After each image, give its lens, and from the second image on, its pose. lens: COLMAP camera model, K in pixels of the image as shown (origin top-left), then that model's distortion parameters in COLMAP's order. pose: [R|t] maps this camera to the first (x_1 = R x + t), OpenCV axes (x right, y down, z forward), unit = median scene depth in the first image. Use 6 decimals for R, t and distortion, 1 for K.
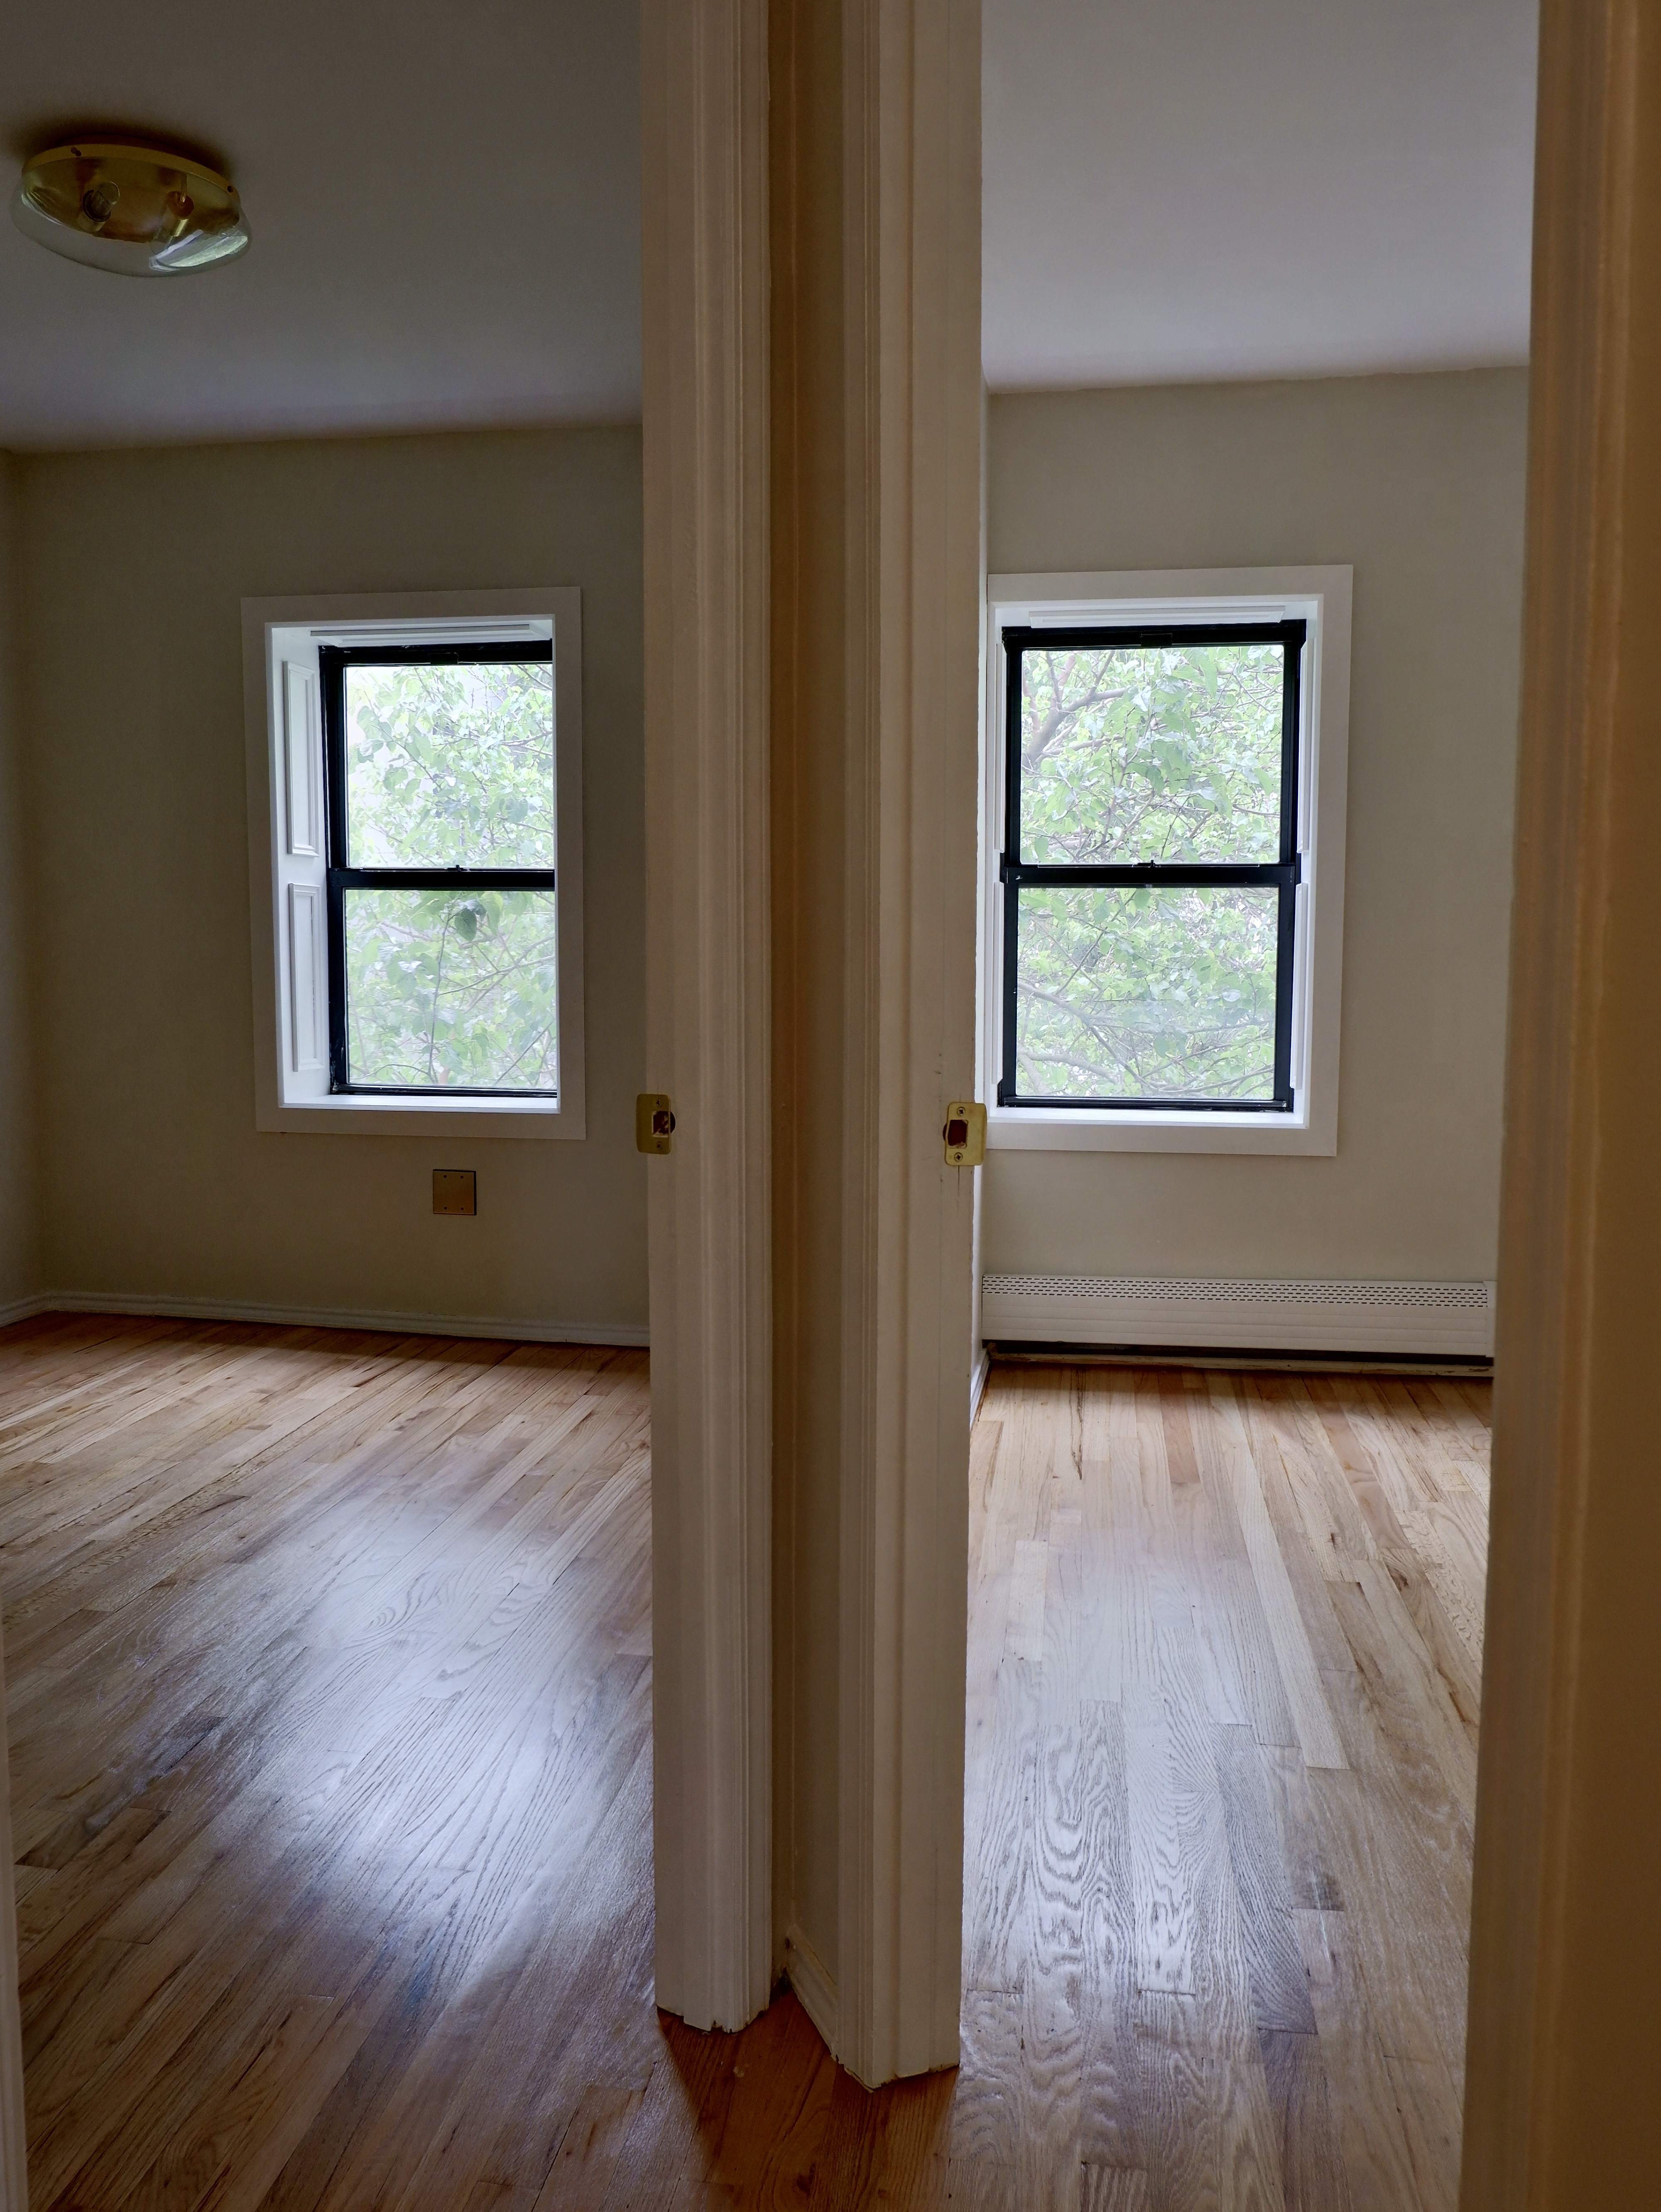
lens RADIAL K [[1709.3, 0, 830.5], [0, 1709.3, 1106.0], [0, 0, 1]] dist [-0.005902, 0.002539]
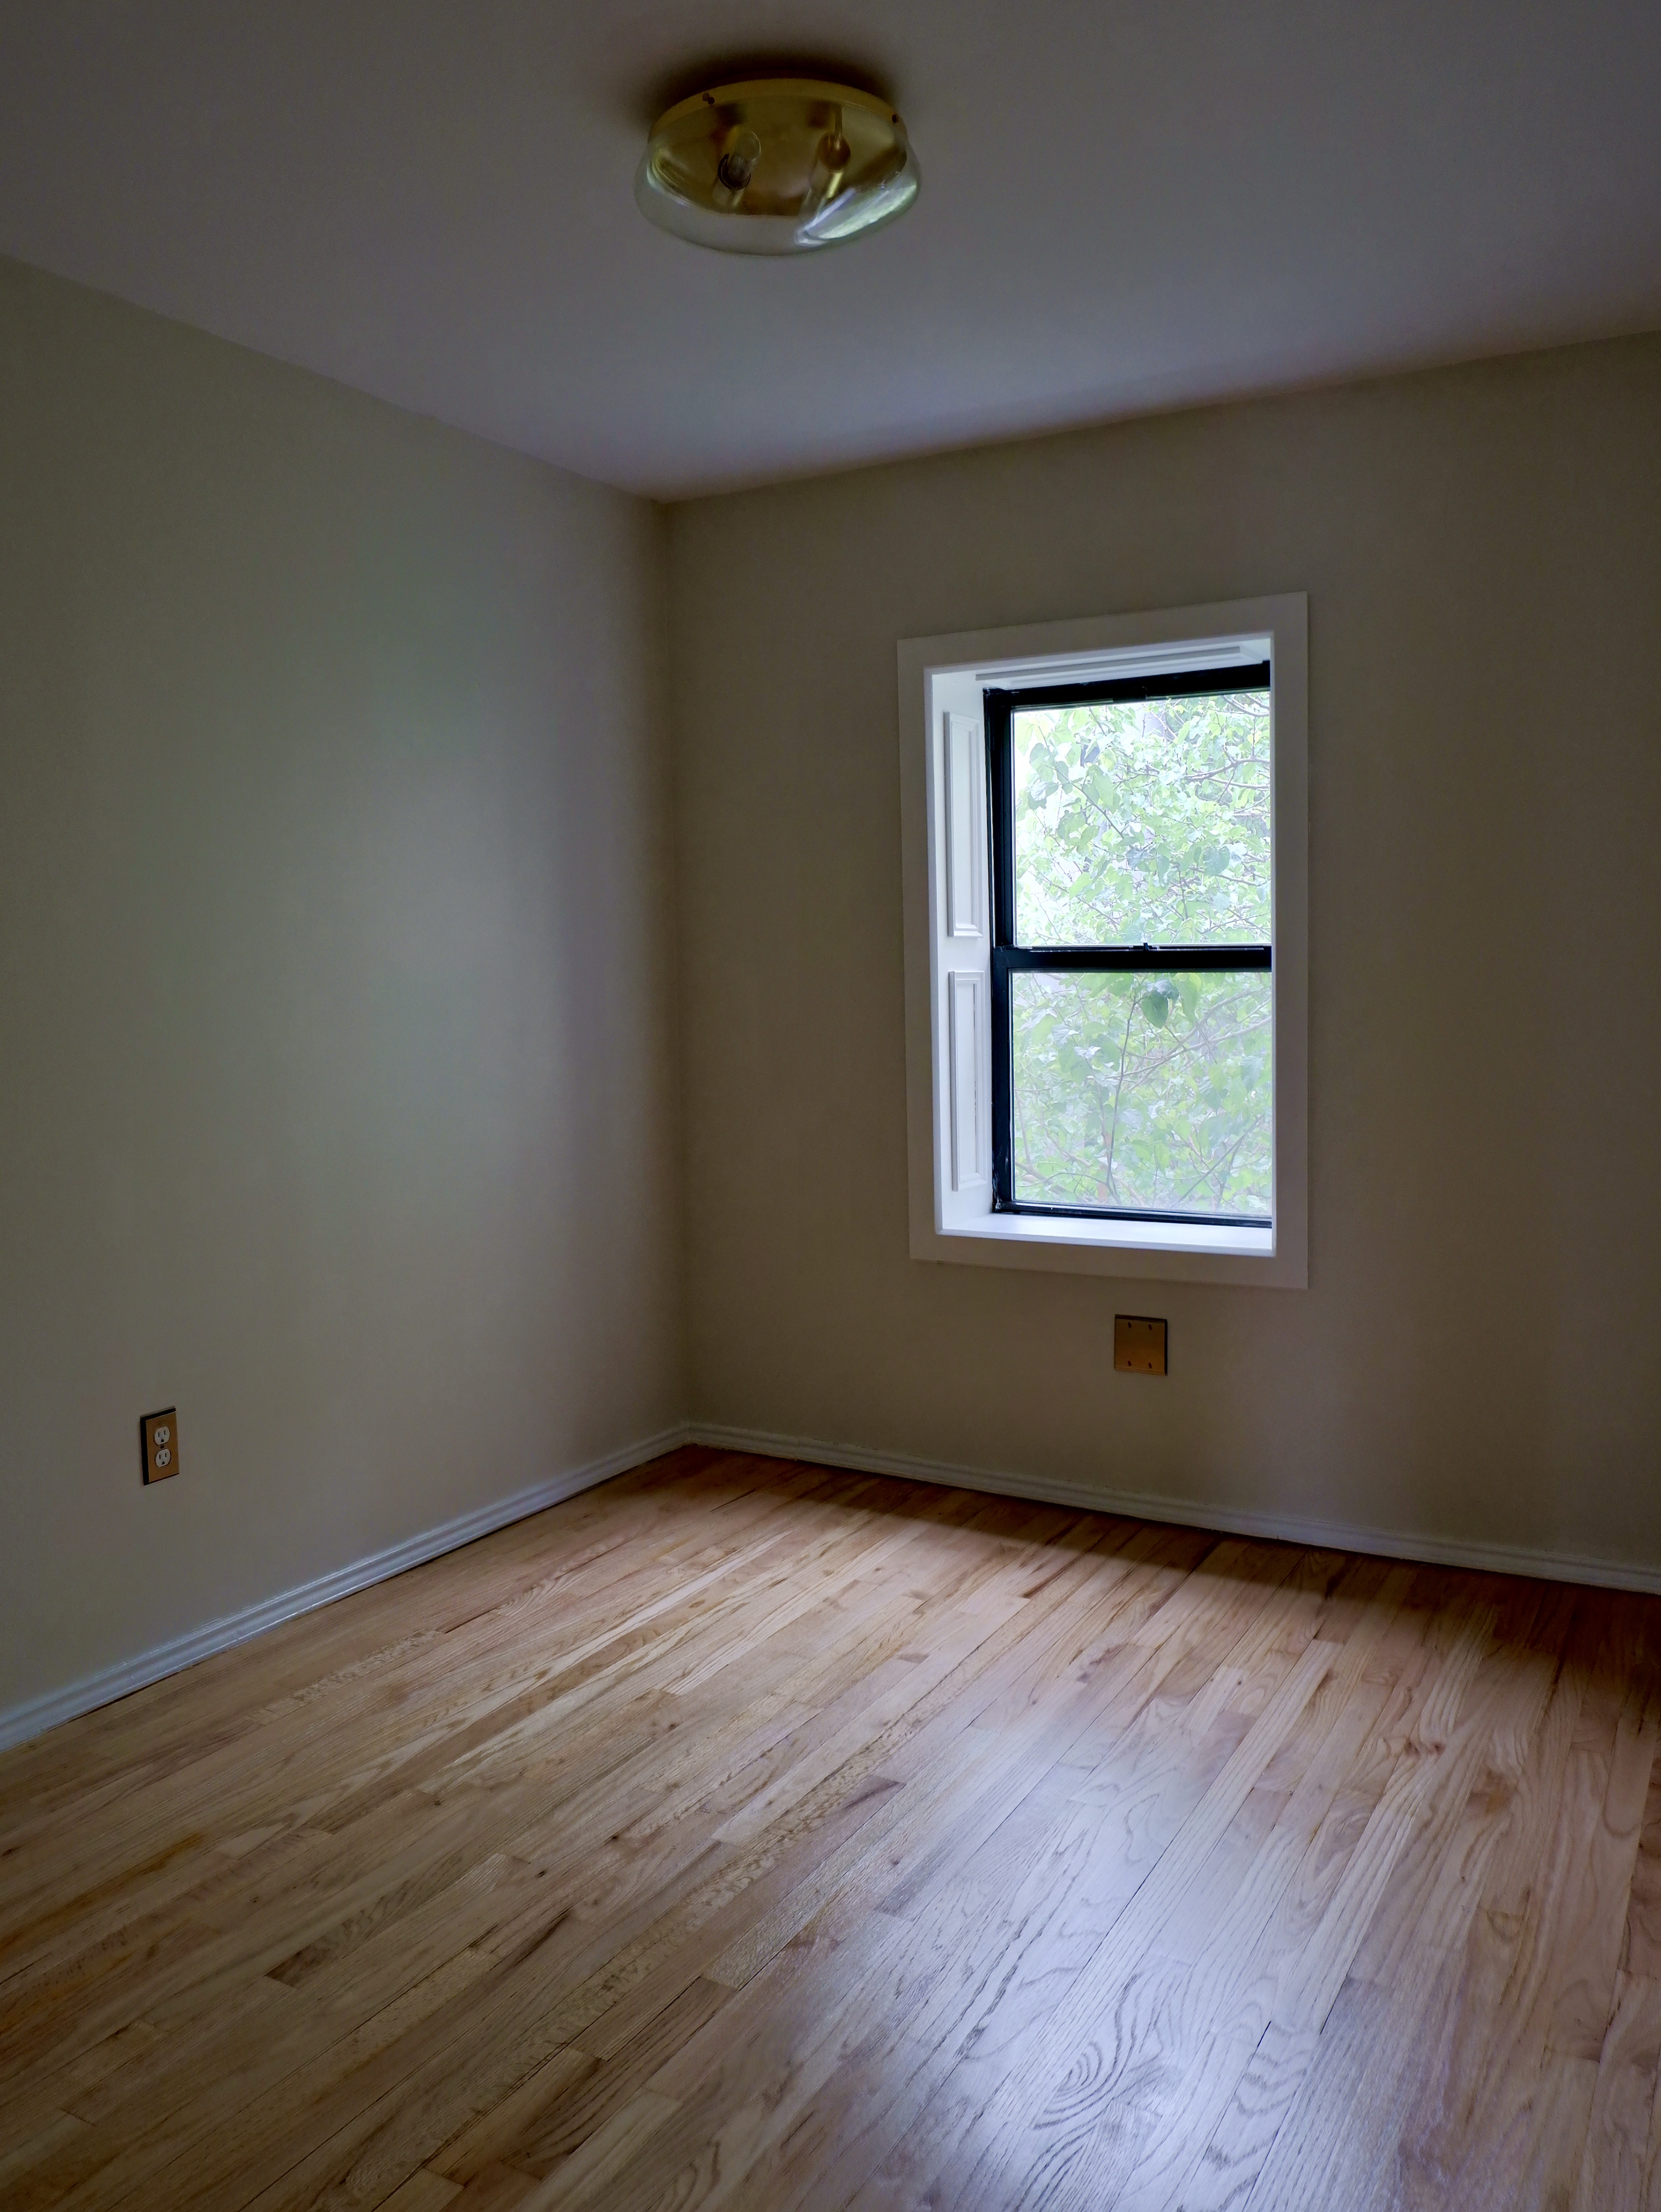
lens RADIAL K [[1688.7, 0, 830.5], [0, 1688.7, 1106.0], [0, 0, 1]] dist [-0.081753, 0.004115]
pose [[0.934495, 0.006074, -0.355923, -0.085747], [-0.008313, 0.999954, -0.004761, -0.068468], [0.355878, 0.007408, 0.934503, 0.228790]]
